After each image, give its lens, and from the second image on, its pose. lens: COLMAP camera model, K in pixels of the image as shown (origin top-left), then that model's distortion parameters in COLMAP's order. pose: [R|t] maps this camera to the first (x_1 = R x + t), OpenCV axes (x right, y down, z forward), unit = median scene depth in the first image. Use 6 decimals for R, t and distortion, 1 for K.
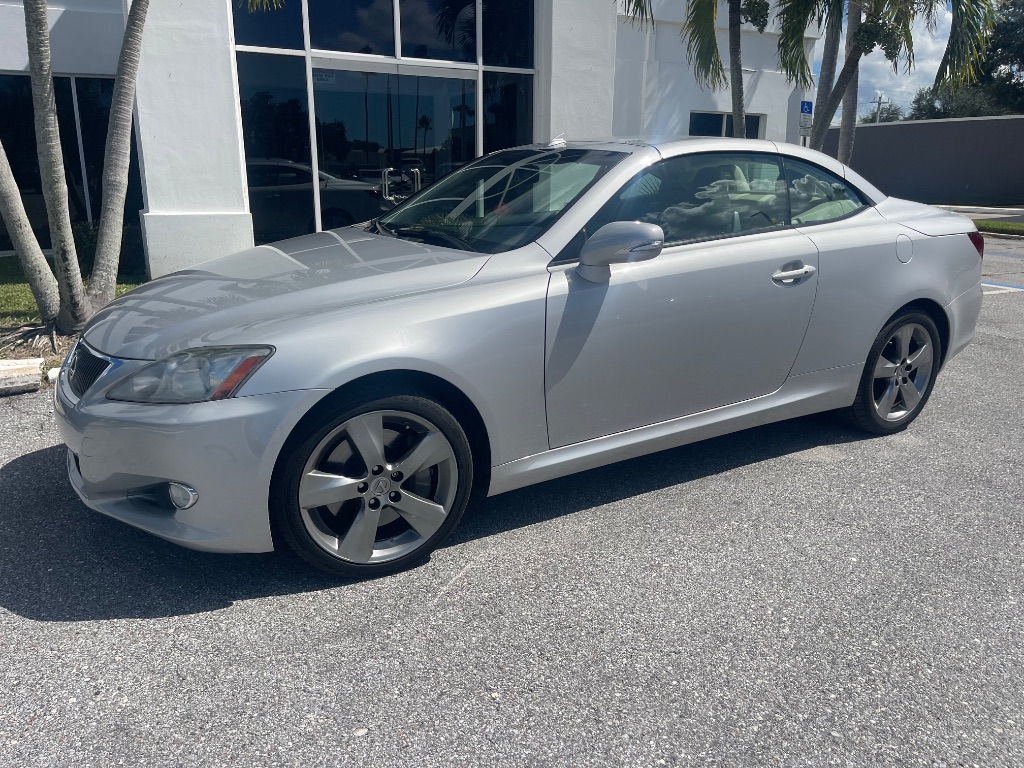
lens RADIAL K [[773.2, 0, 523.1], [0, 773.2, 389.9], [0, 0, 1]] dist [0.079596, -0.115208]
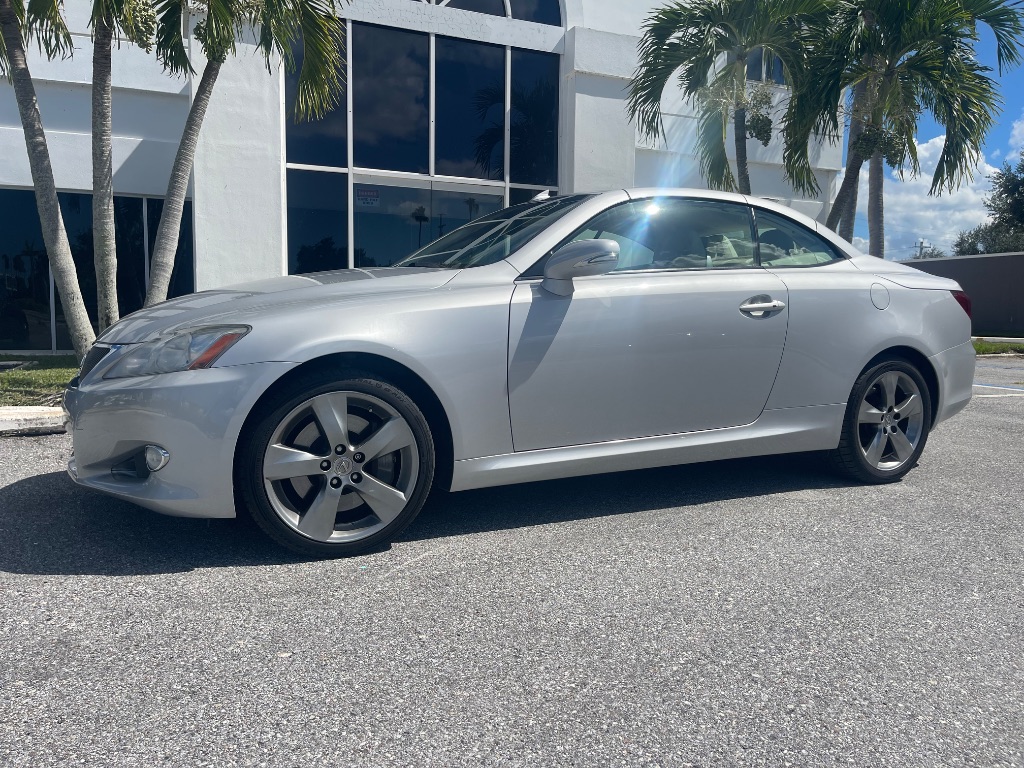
lens RADIAL K [[773.2, 0, 510.2], [0, 773.2, 387.5], [0, 0, 1]] dist [0.079596, -0.115208]
pose [[0.997028, 0.011467, -0.076185, 0.118894], [-0.024917, 0.983712, -0.178019, 0.196135], [0.072903, 0.179388, 0.981073, -0.036529]]
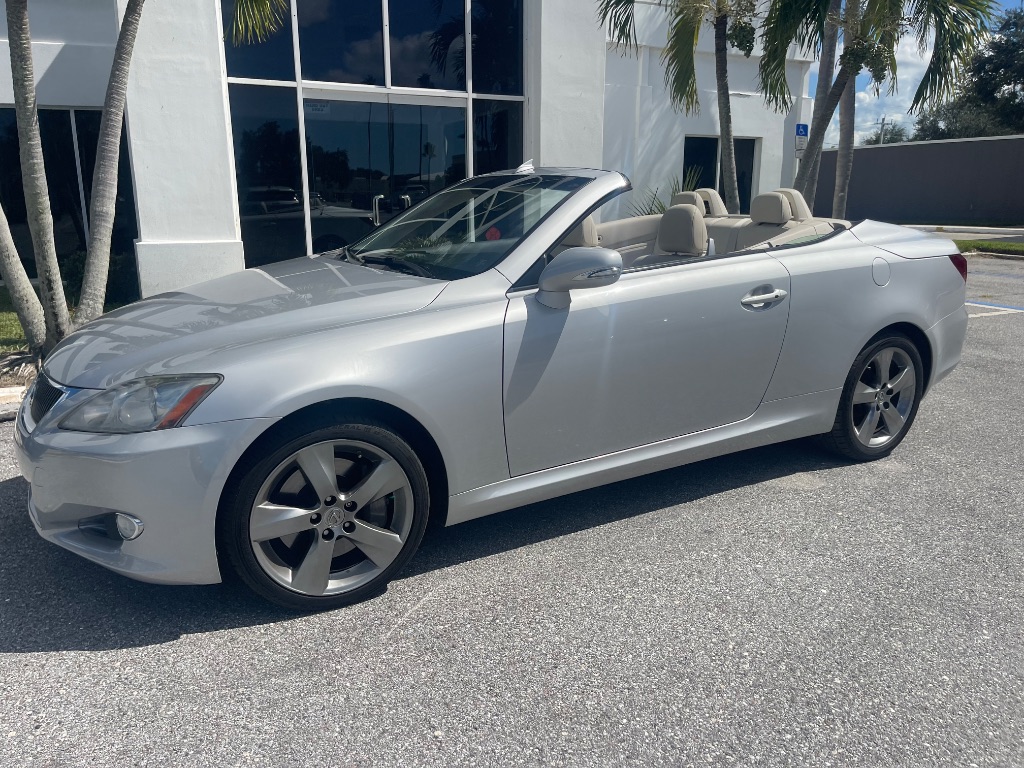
lens RADIAL K [[773.2, 0, 506.5], [0, 773.2, 392.8], [0, 0, 1]] dist [0.079596, -0.115208]
pose [[0.999626, -0.004849, -0.026929, 0.061021], [0.004127, 0.999632, -0.026812, -0.005240], [0.027049, 0.026691, 0.999278, 0.014012]]
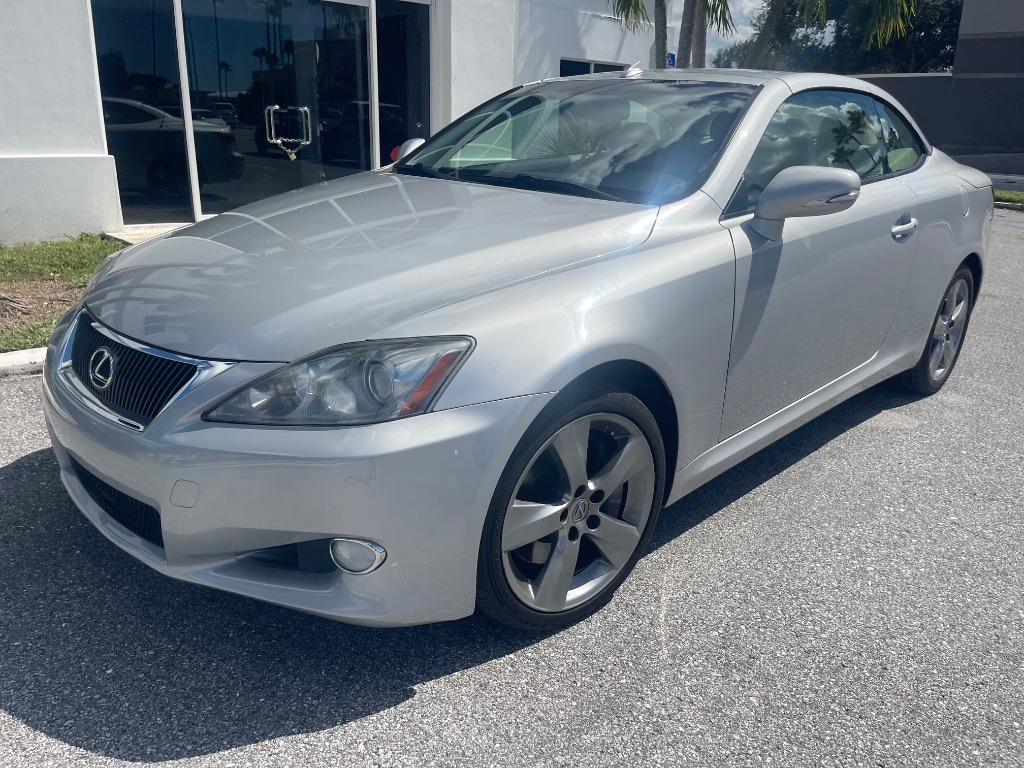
lens RADIAL K [[773.2, 0, 519.9], [0, 773.2, 387.9], [0, 0, 1]] dist [0.079596, -0.115208]
pose [[0.972994, -0.052237, 0.224844, -0.398111], [0.039823, 0.997440, 0.059401, -0.044688], [-0.227371, -0.048842, 0.972582, 0.264297]]
